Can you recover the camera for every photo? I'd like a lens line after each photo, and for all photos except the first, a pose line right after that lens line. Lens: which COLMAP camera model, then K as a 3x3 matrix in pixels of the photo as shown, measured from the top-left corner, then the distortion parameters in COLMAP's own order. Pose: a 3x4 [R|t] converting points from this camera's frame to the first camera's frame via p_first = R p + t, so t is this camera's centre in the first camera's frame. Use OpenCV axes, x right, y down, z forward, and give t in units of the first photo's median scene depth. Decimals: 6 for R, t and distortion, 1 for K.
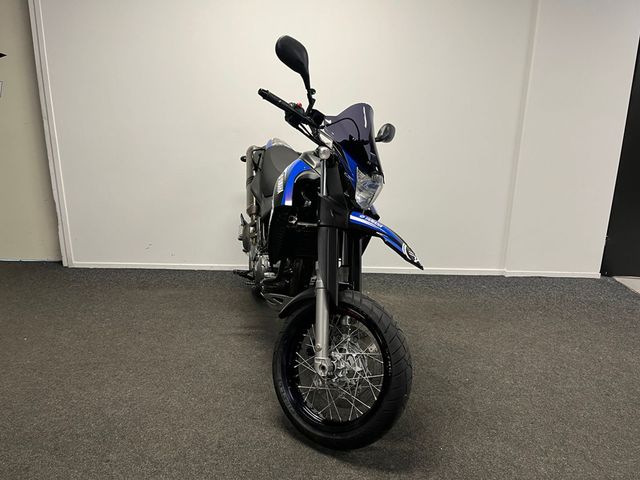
lens RADIAL K [[484.6, 0, 321.7], [0, 484.6, 252.5], [0, 0, 1]] dist [0.111909, -0.137354]
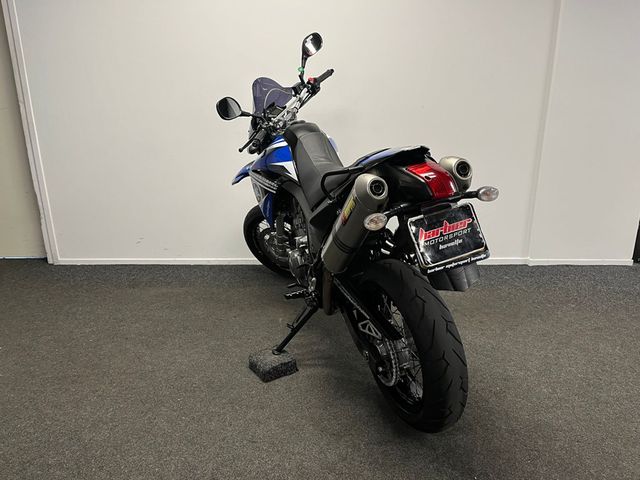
lens RADIAL K [[484.6, 0, 321.7], [0, 484.6, 252.5], [0, 0, 1]] dist [0.111909, -0.137354]
pose [[0.999759, -0.019334, -0.010445, -0.002349], [0.019609, 0.999446, 0.026892, -0.009420], [0.009919, -0.027091, 0.999584, 0.099586]]
